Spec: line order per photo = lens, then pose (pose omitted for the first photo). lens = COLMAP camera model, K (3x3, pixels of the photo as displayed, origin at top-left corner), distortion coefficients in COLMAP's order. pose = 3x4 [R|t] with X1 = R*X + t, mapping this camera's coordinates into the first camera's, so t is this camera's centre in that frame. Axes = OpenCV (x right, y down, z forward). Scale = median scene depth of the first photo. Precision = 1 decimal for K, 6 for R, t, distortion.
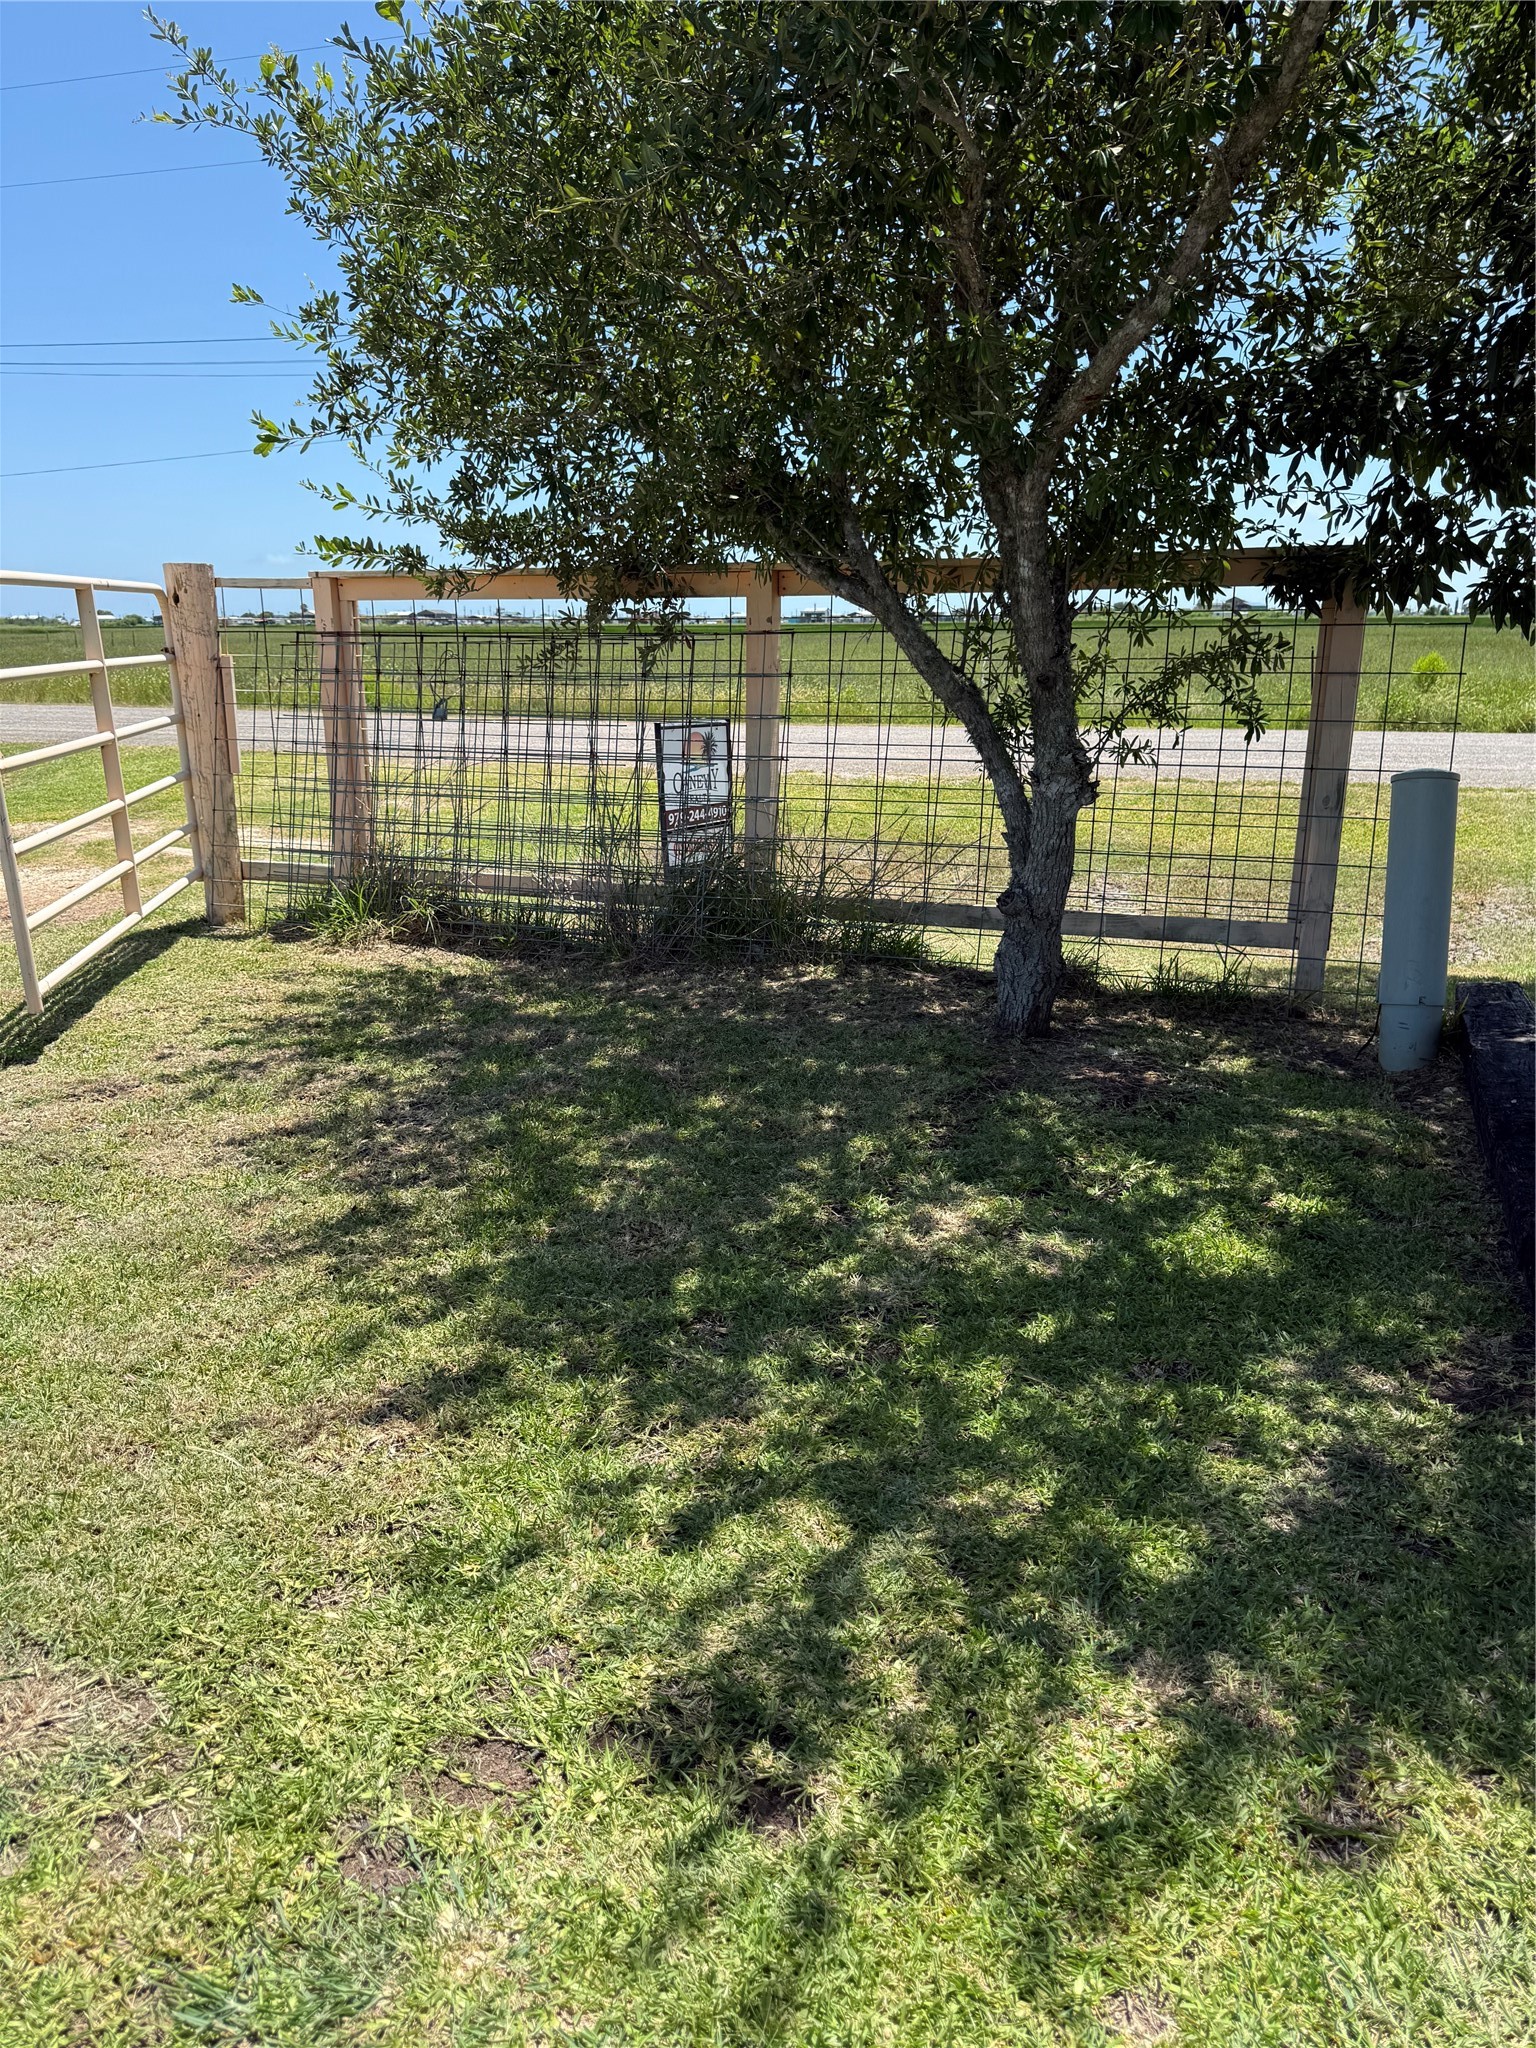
lens RADIAL K [[1454.5, 0, 757.0], [0, 1454.5, 1018.4], [0, 0, 1]] dist [0.047576, -0.056613]
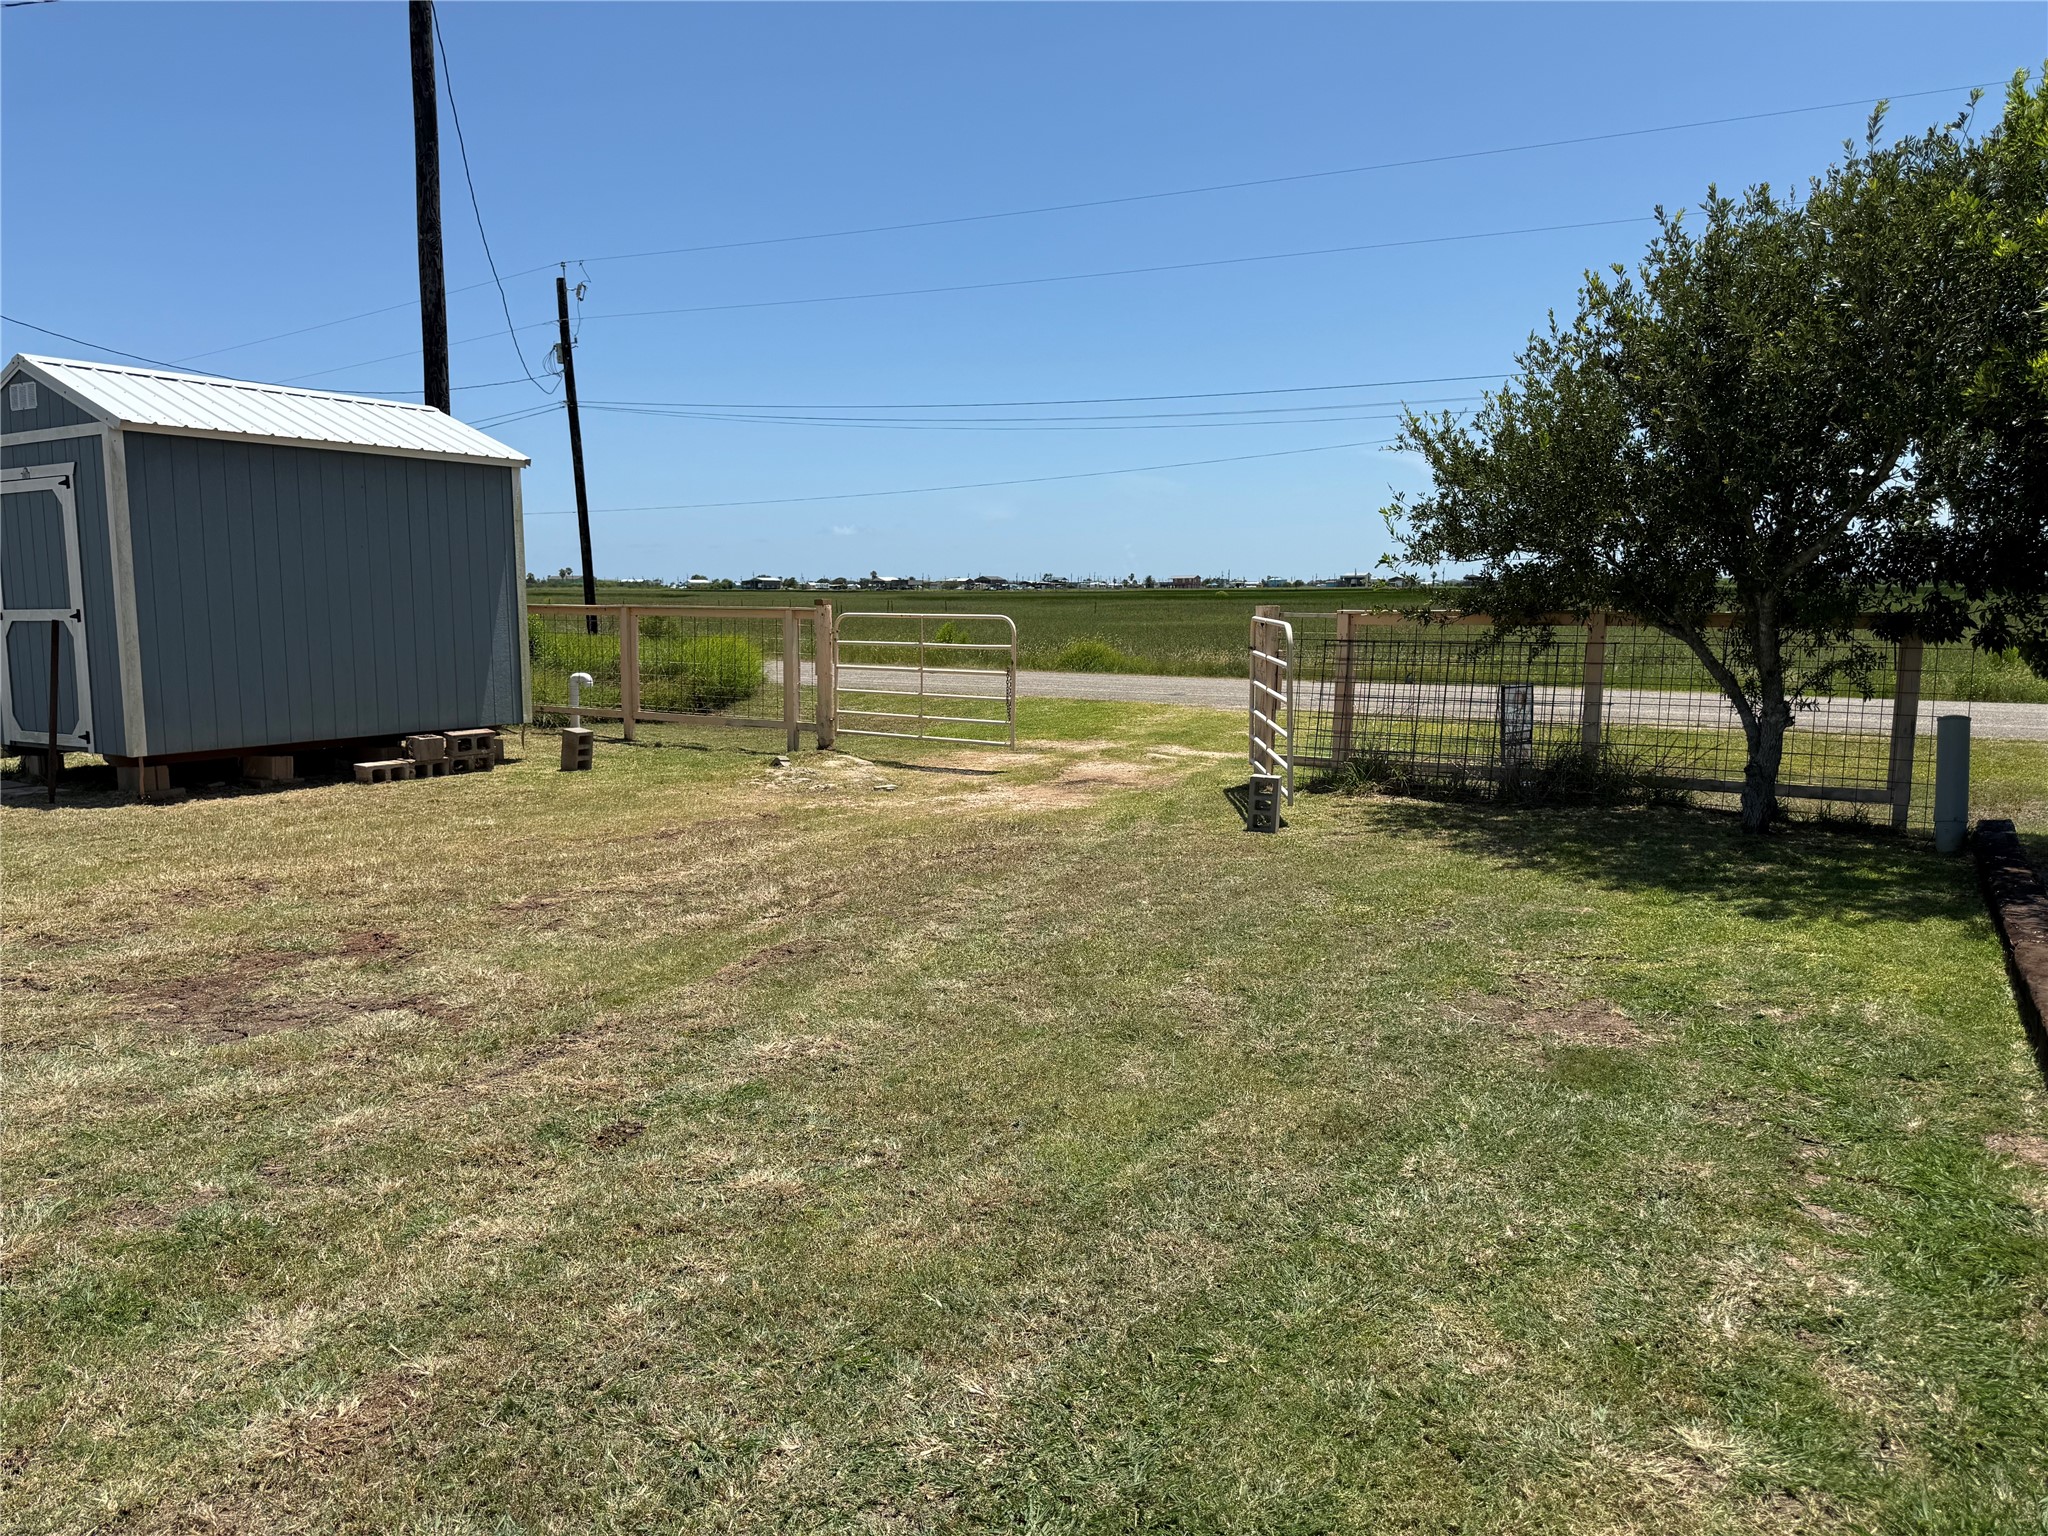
lens RADIAL K [[1454.5, 0, 1011.3], [0, 1454.5, 757.7], [0, 0, 1]] dist [0.047576, -0.056613]
pose [[0.983002, 0.027328, -0.181550, -0.465721], [-0.053555, 0.988535, -0.141176, 0.244295], [0.175611, 0.148500, 0.973195, -1.209014]]
